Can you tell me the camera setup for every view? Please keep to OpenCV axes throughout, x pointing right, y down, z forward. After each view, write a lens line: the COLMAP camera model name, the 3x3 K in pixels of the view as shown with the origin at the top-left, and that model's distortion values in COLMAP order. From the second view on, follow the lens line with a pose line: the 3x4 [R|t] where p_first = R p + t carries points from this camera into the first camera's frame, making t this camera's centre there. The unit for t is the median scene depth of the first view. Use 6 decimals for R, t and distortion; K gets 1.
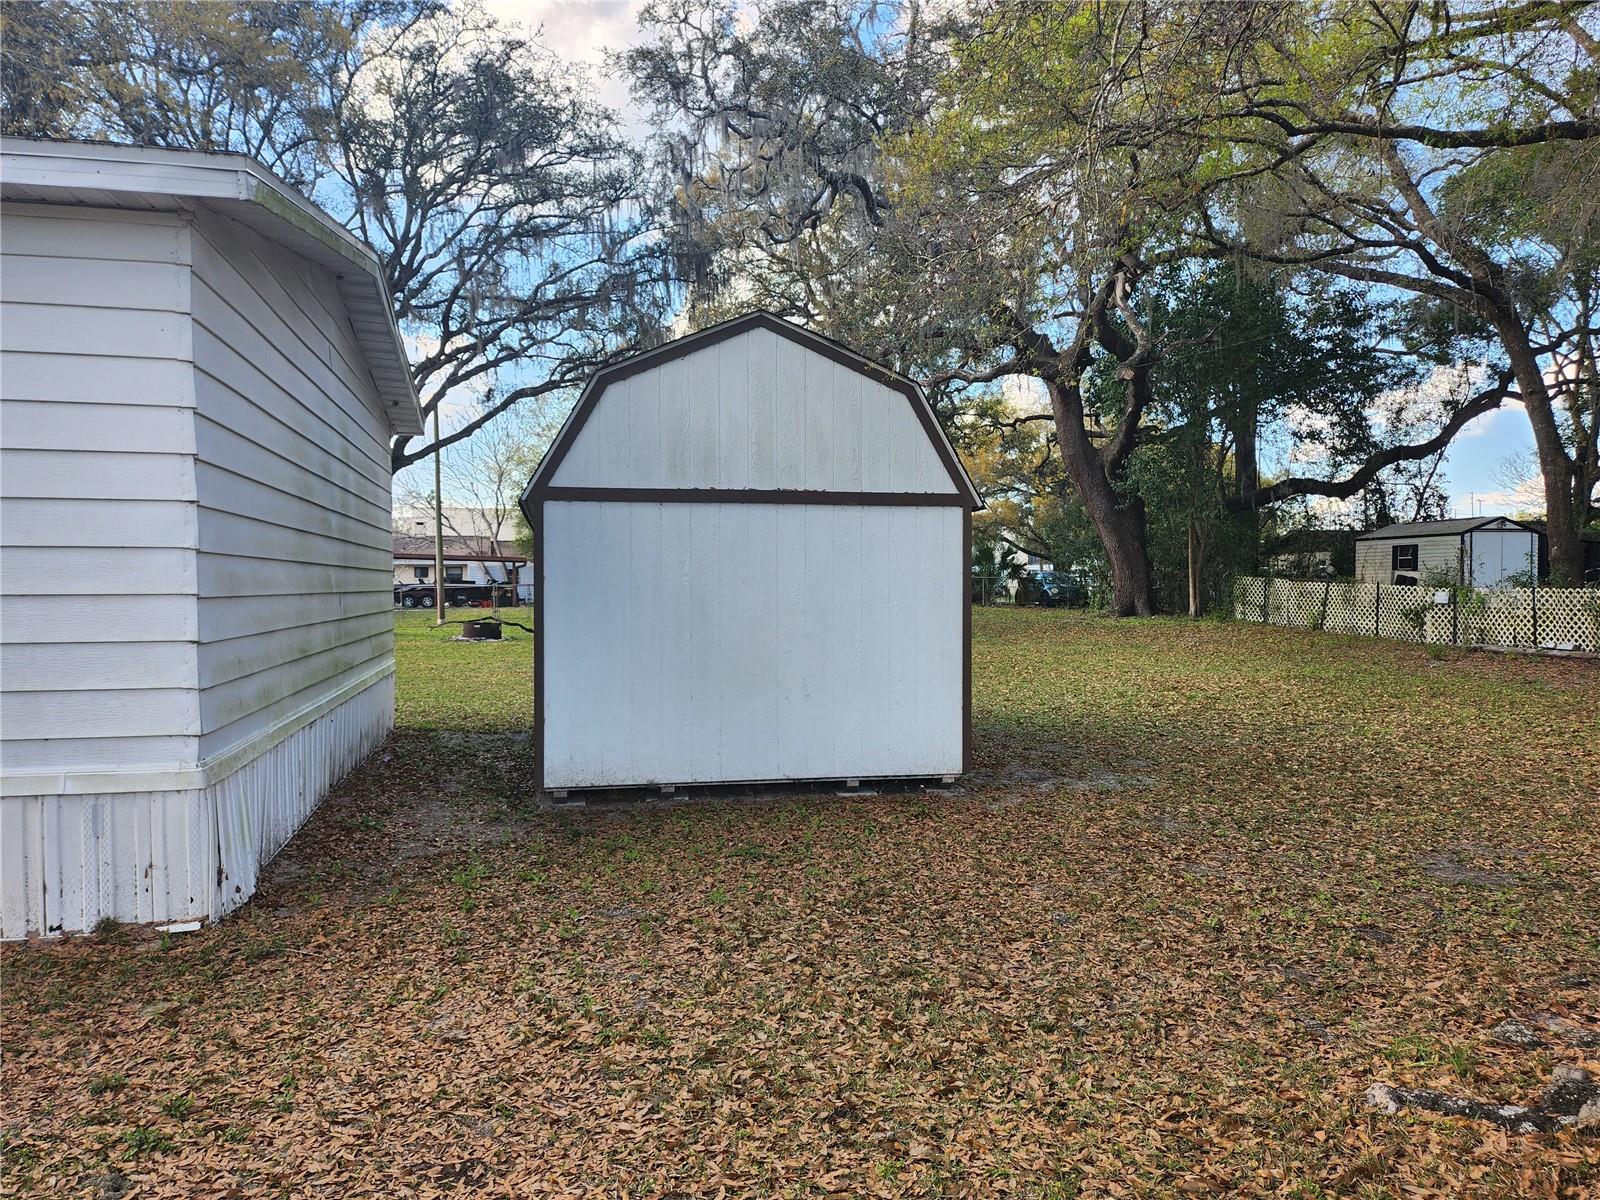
lens RADIAL K [[1137.9, 0, 800.0], [0, 1137.9, 600.0], [0, 0, 1]] dist [0.006181, 0.000280]
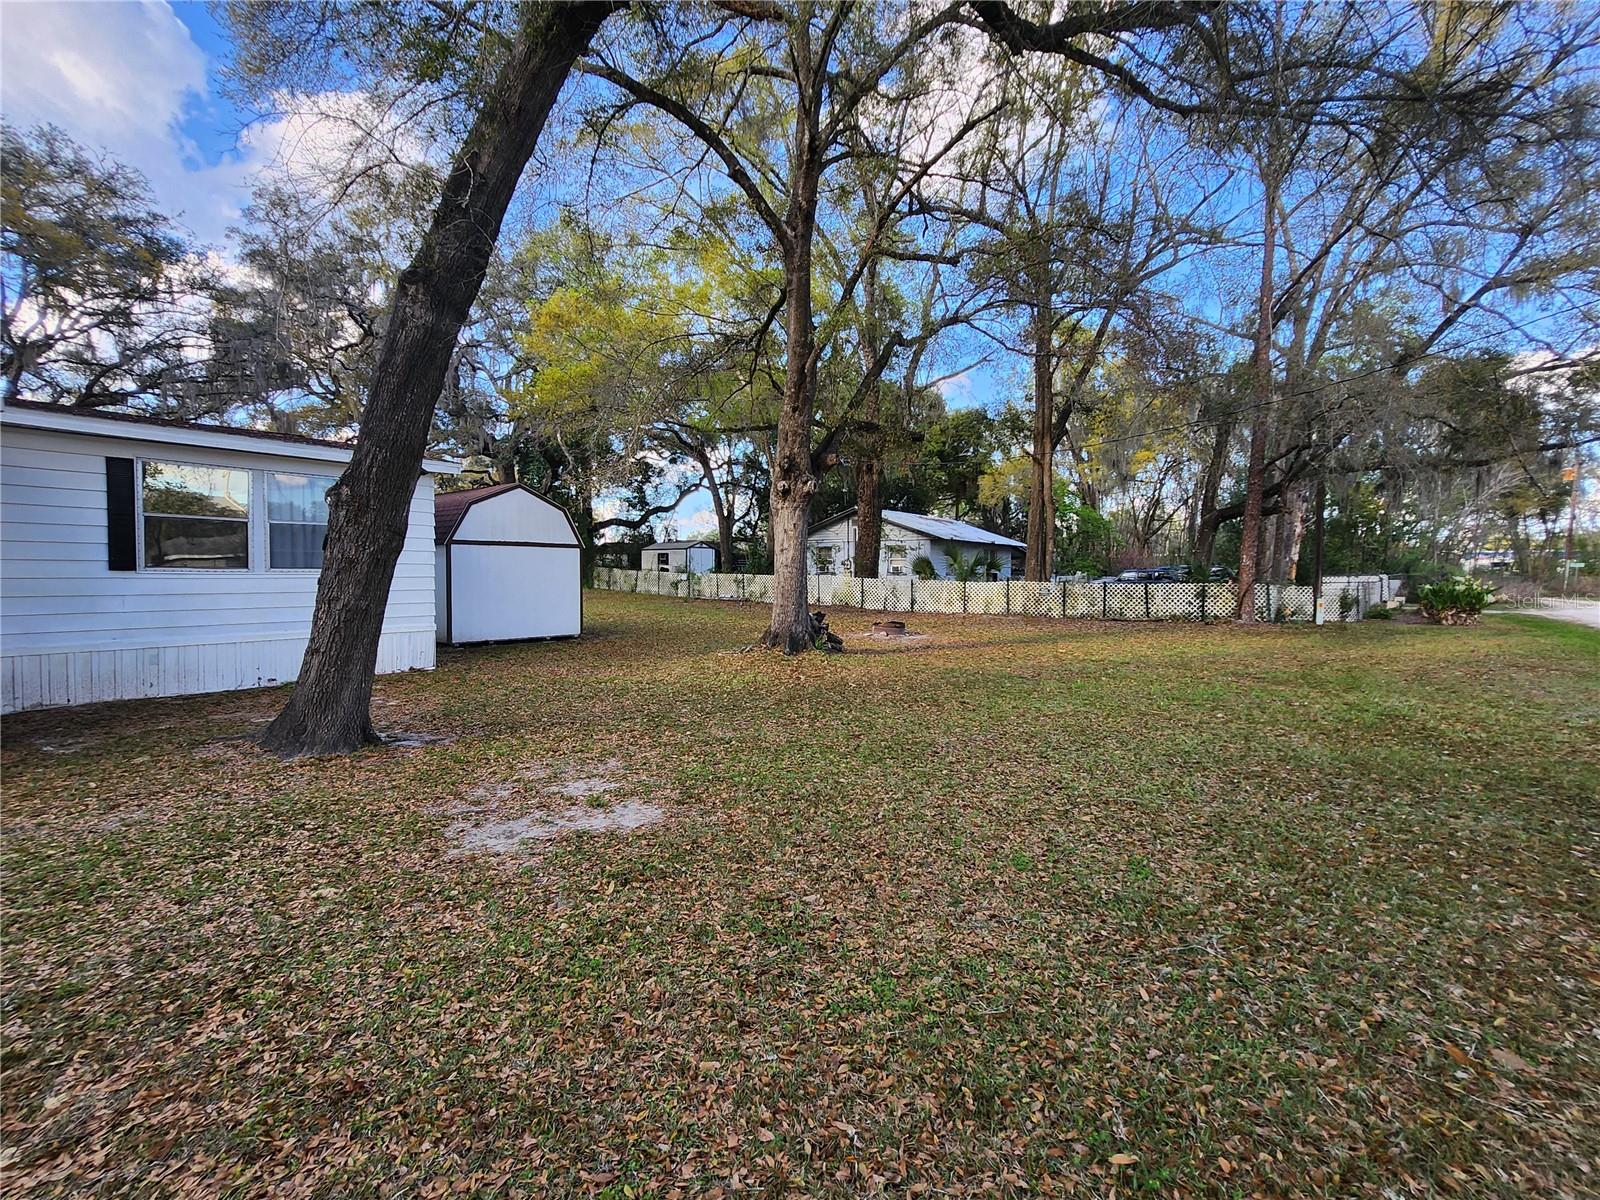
lens RADIAL K [[649.2, 0, 799.4], [0, 649.2, 588.9], [0, 0, 1]] dist [-0.001331, -0.000137]
pose [[0.757870, -0.012438, 0.652287, -0.071325], [0.002331, 0.999863, 0.016358, 0.000099], [-0.652401, -0.010877, 0.757796, -0.094759]]
